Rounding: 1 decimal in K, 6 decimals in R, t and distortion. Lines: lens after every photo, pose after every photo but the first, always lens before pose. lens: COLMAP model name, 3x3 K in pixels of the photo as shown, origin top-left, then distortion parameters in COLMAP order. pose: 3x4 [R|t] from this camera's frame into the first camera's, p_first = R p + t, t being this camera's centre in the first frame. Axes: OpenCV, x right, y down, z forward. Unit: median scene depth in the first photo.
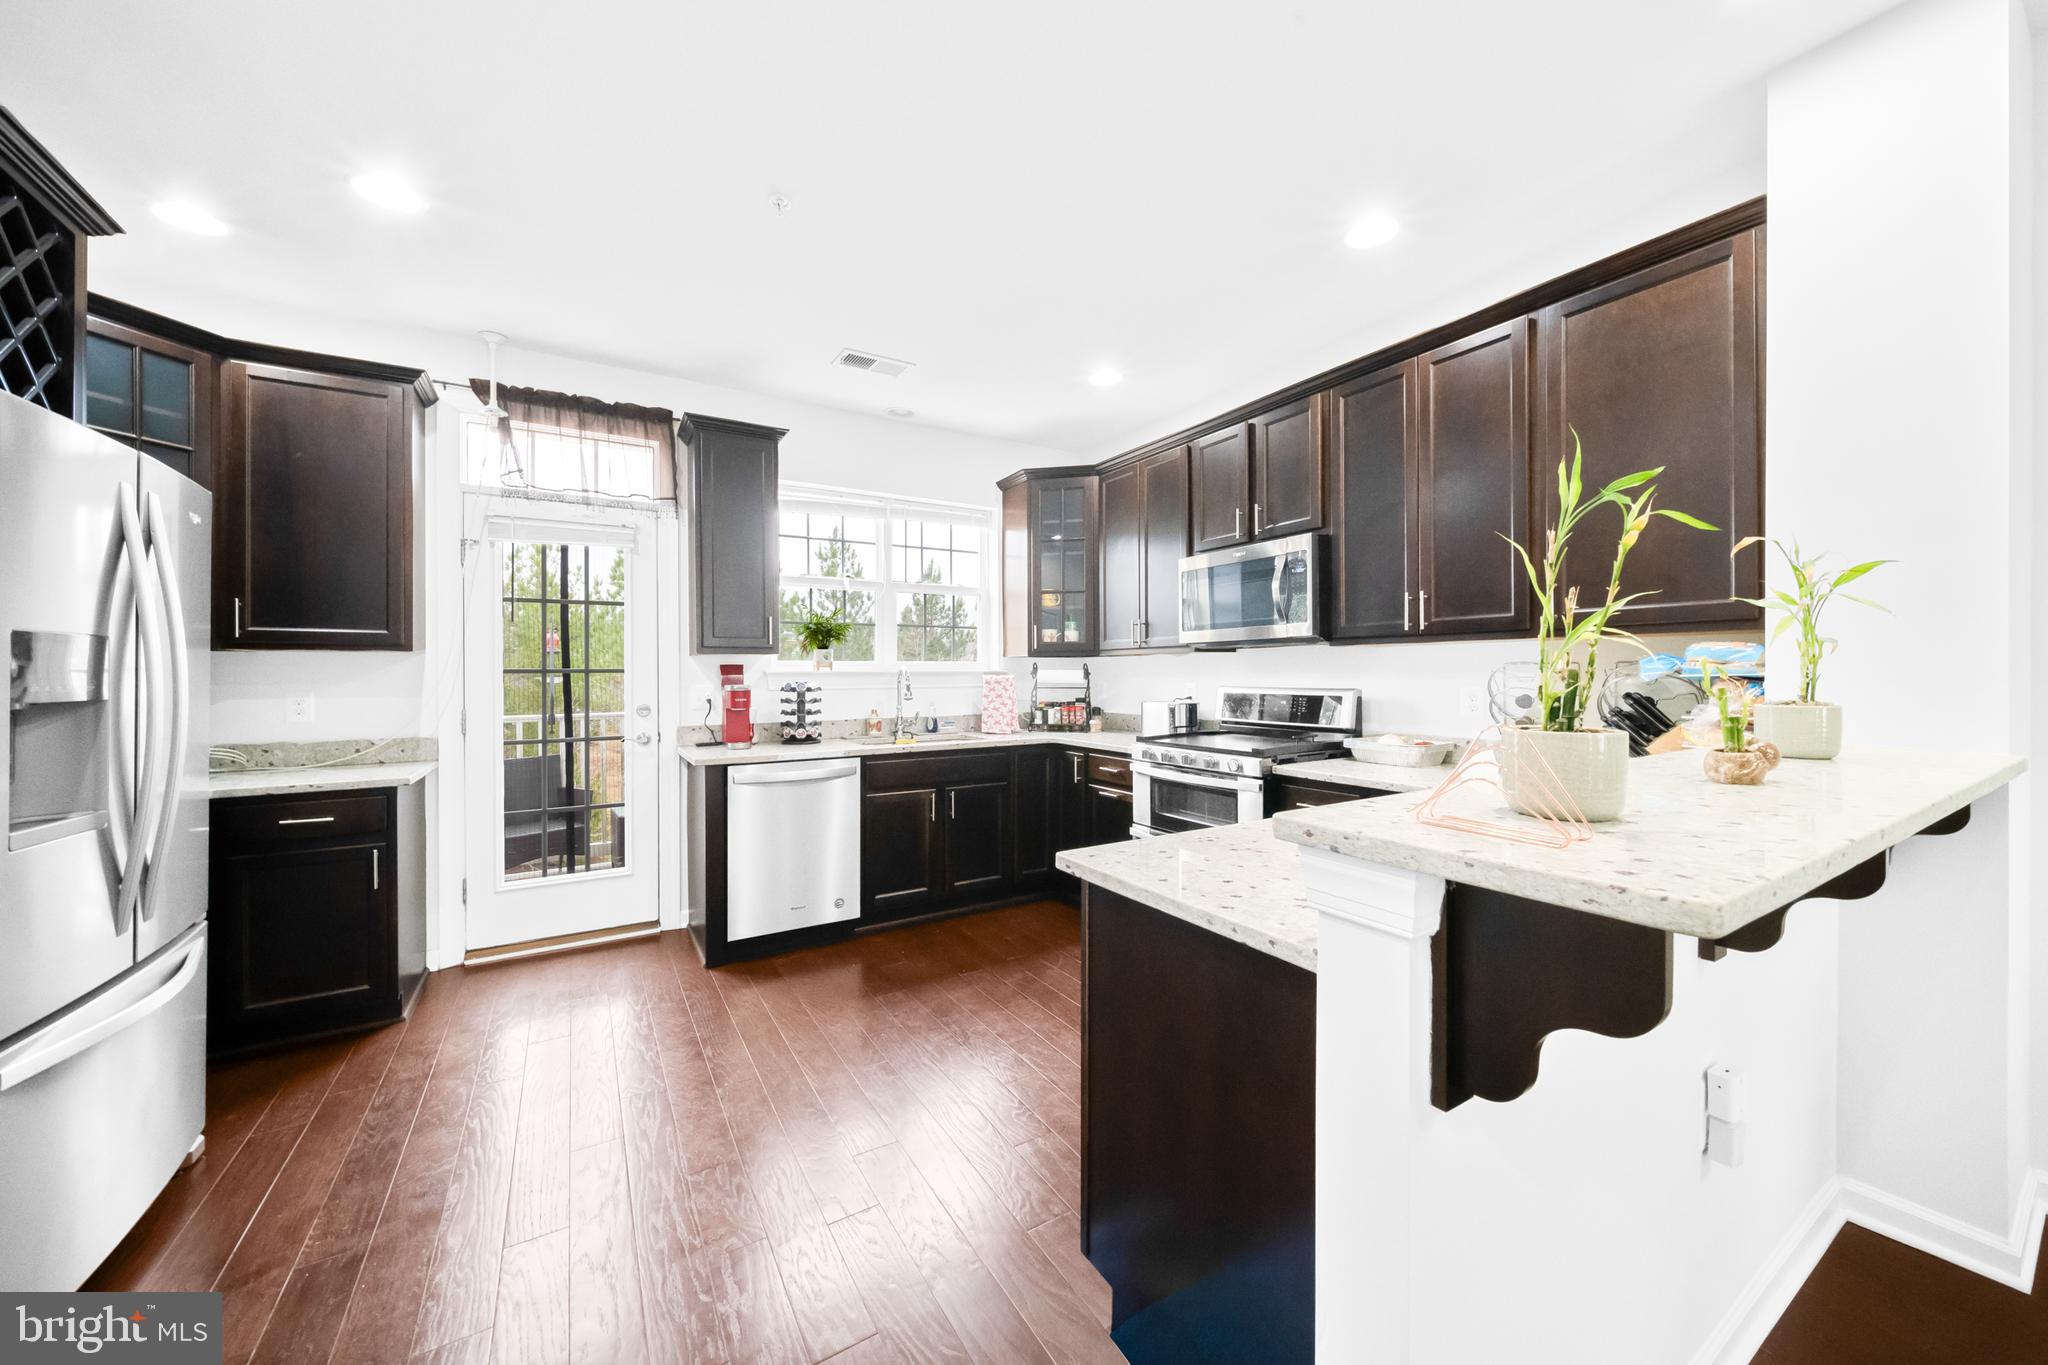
lens RADIAL K [[740.3, 0, 1023.3], [0, 740.3, 669.5], [0, 0, 1]] dist [0.017790, 0.000015]
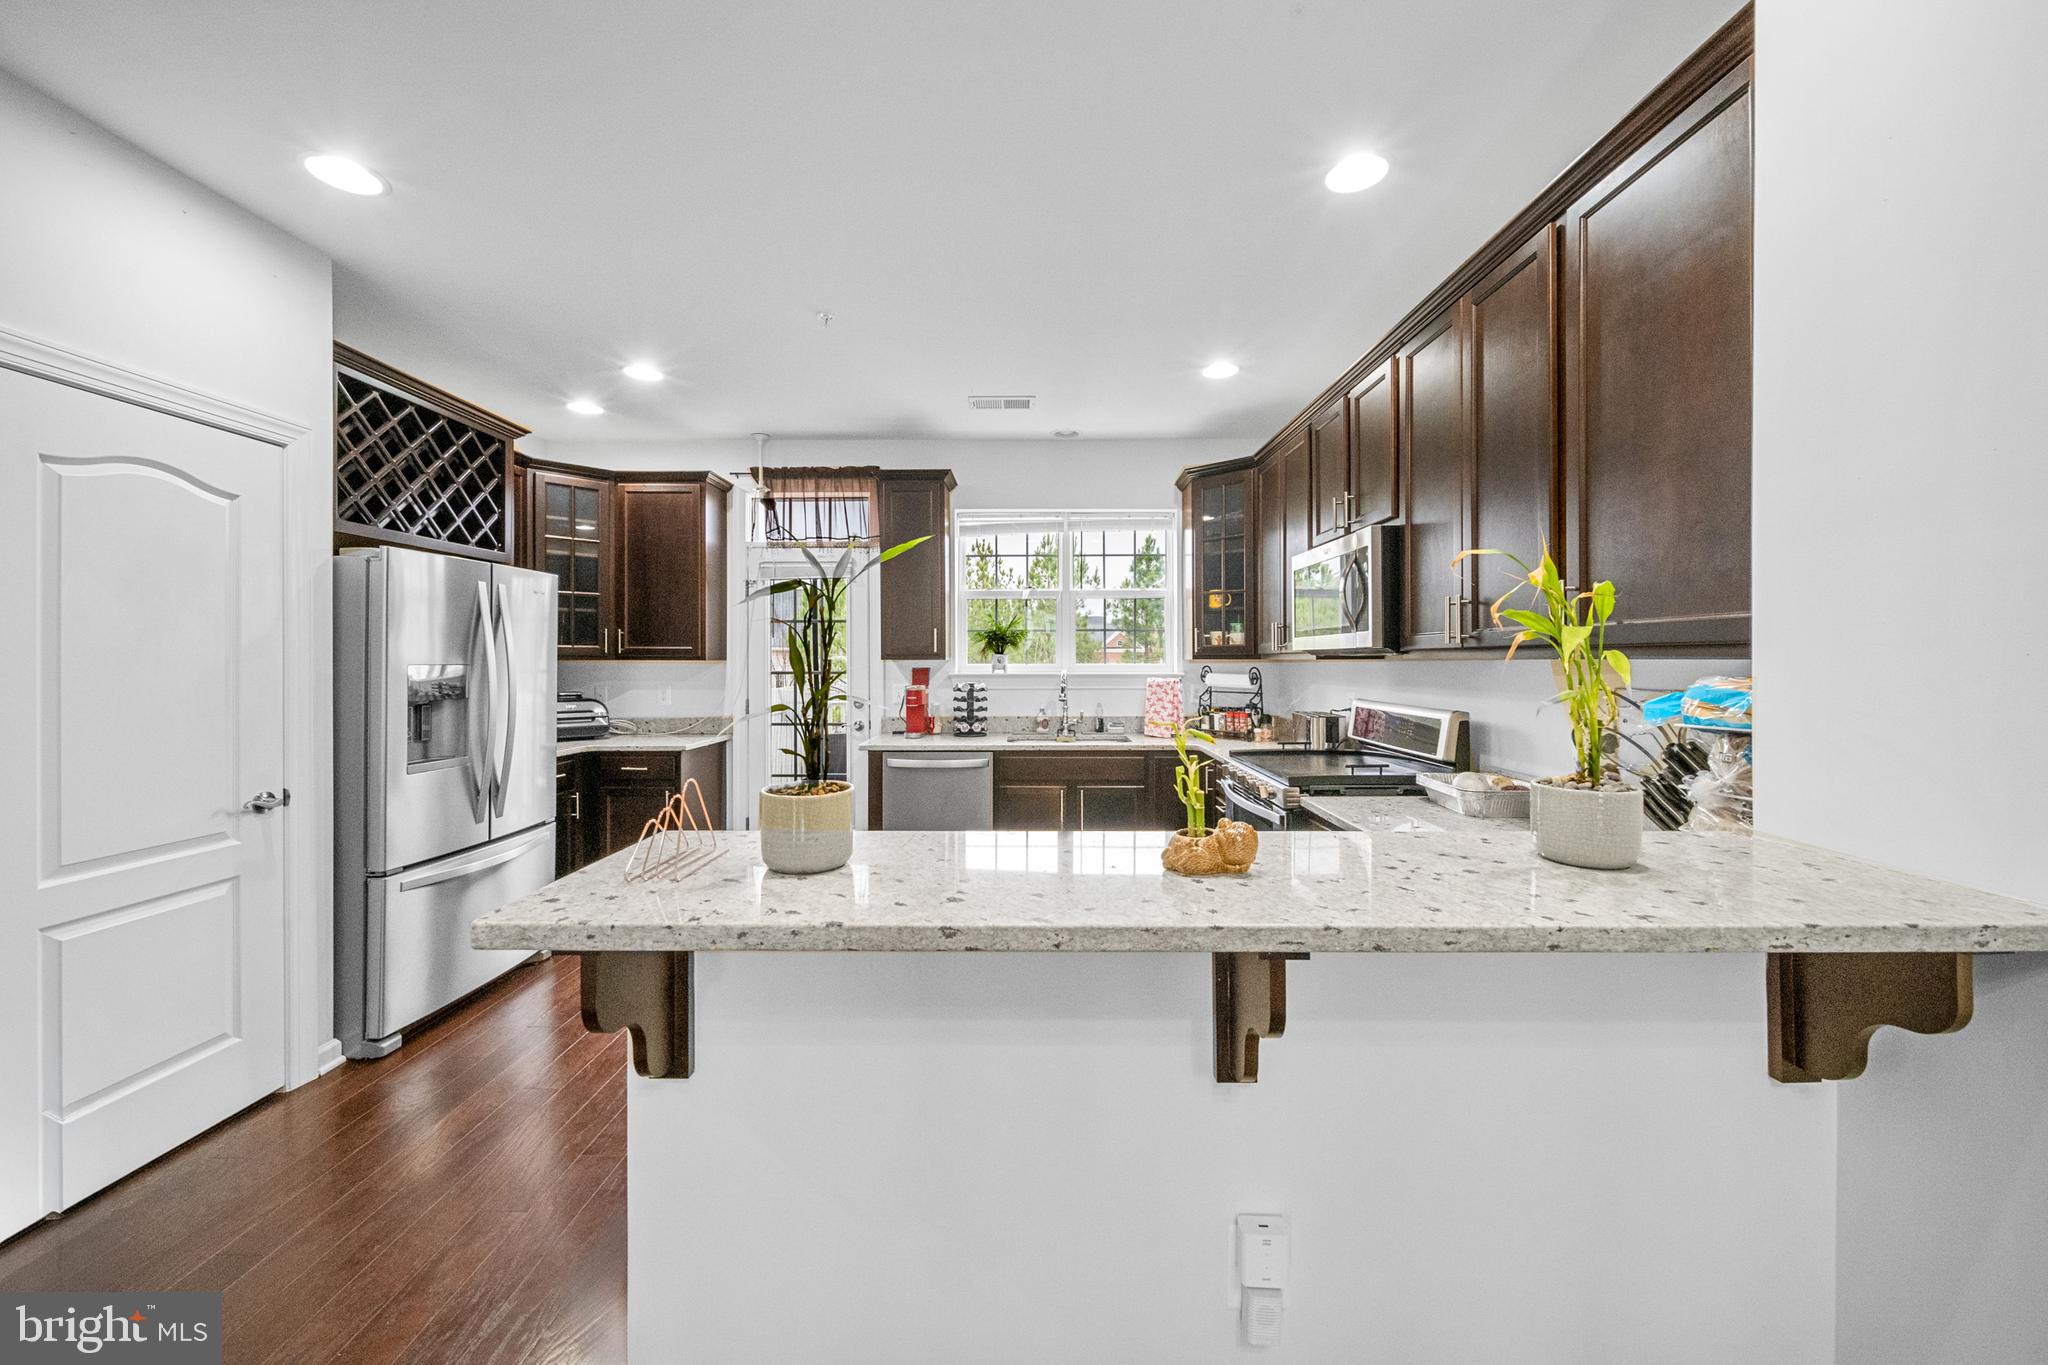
lens RADIAL K [[740.3, 0, 1023.3], [0, 740.3, 669.5], [0, 0, 1]] dist [0.017790, 0.000015]
pose [[0.854802, 0.009534, -0.518867, 0.382531], [-0.001147, 0.999863, 0.016483, -0.024606], [0.518953, -0.013495, 0.854696, 0.049941]]
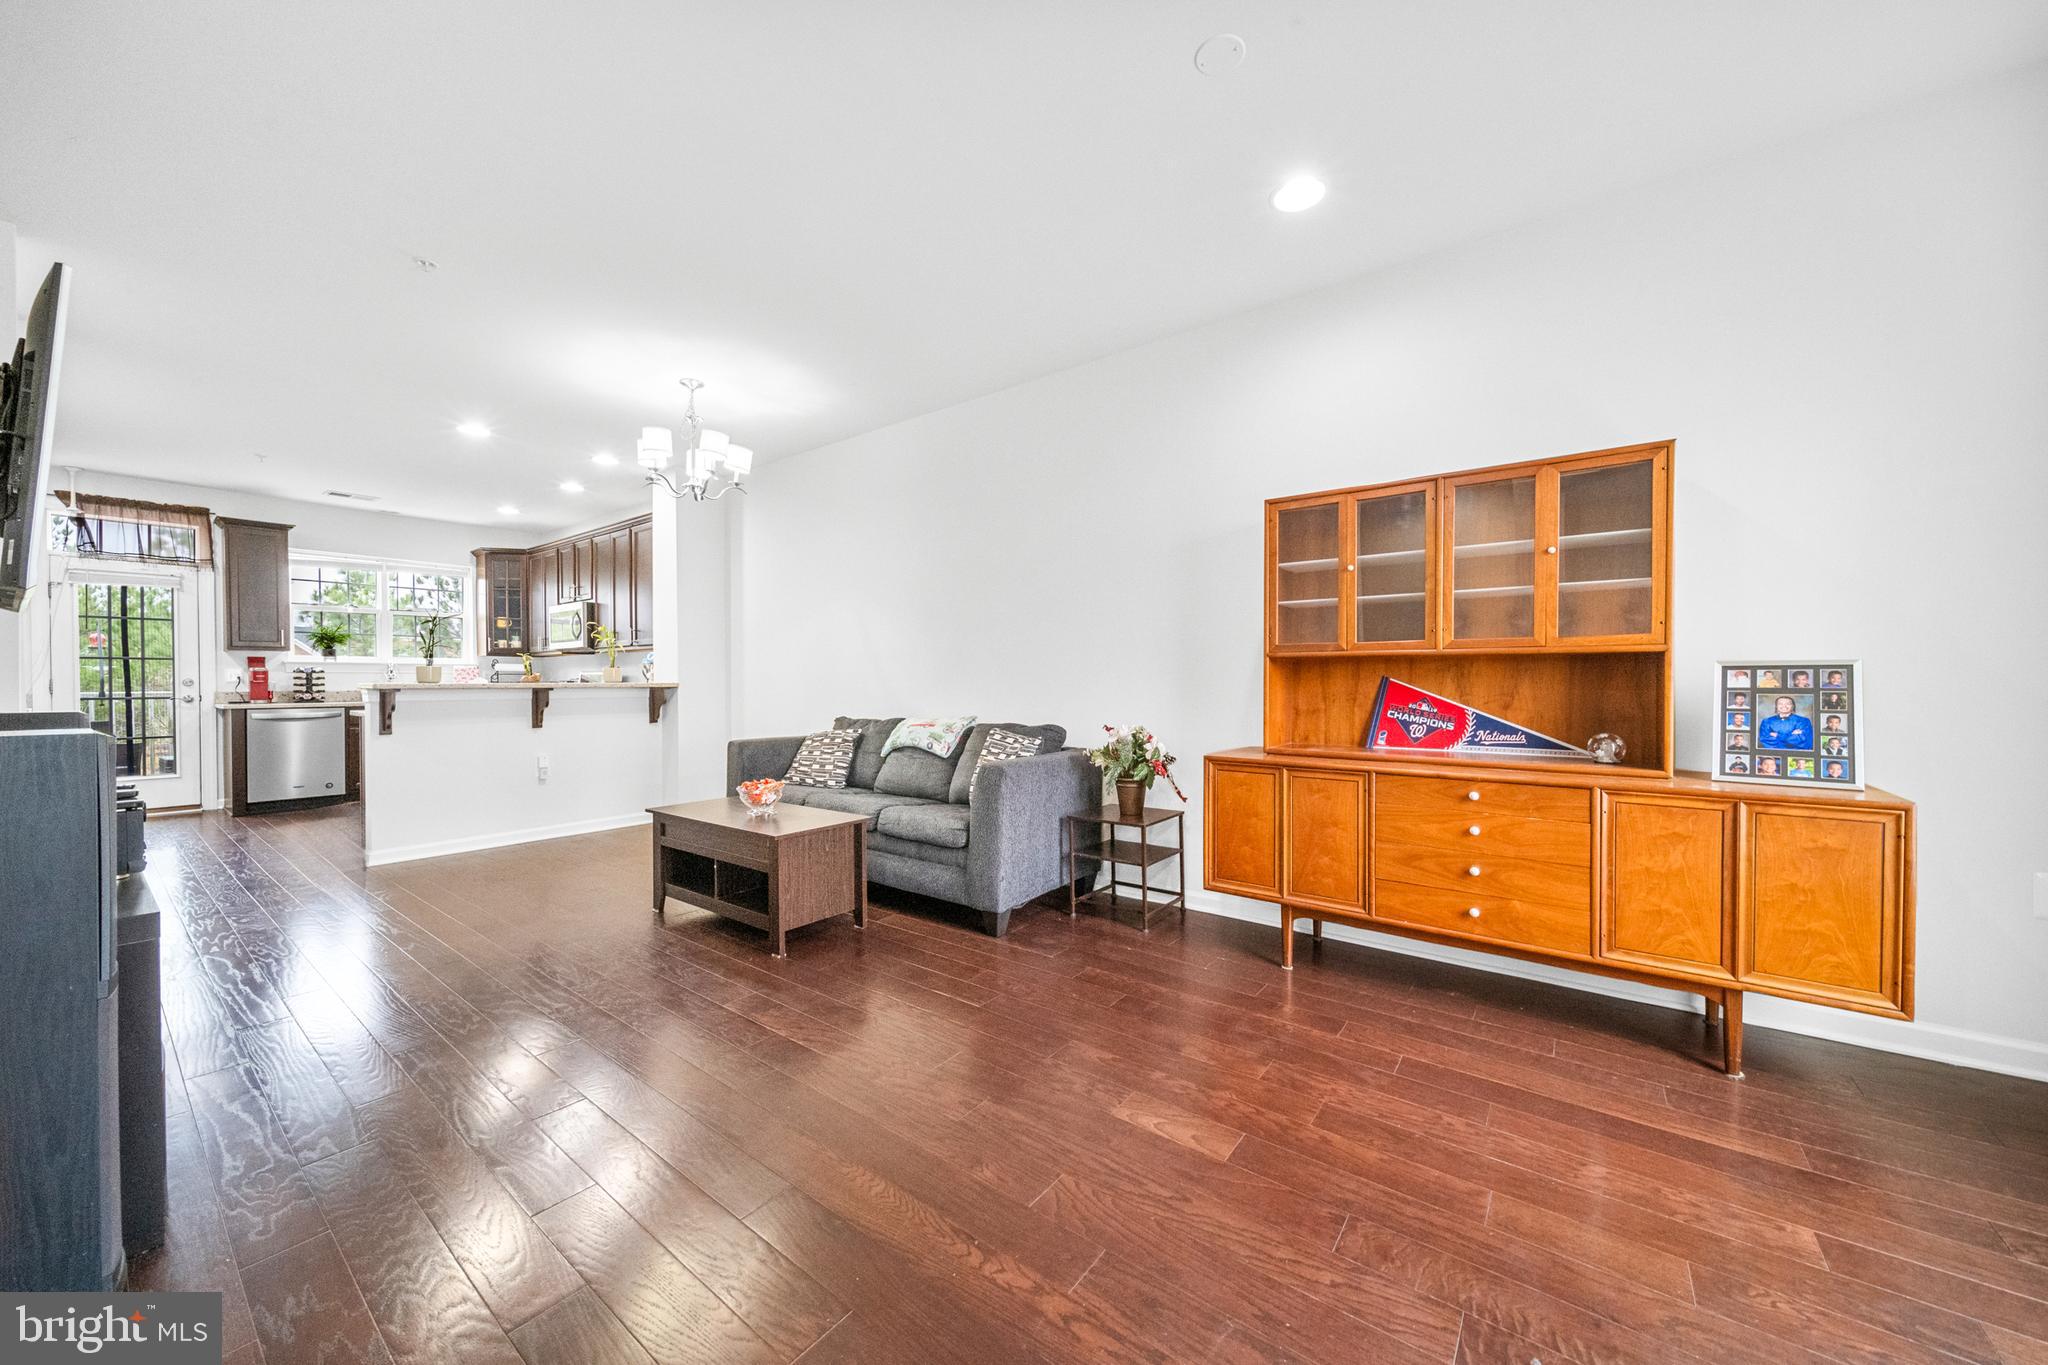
lens RADIAL K [[735.1, 0, 1026.0], [0, 735.1, 687.7], [0, 0, 1]] dist [-0.000645, -0.000134]
pose [[0.929934, 0.001048, 0.367724, 0.643687], [-0.005507, 0.999923, 0.011078, 0.036662], [-0.367685, -0.012327, 0.929869, -1.245369]]
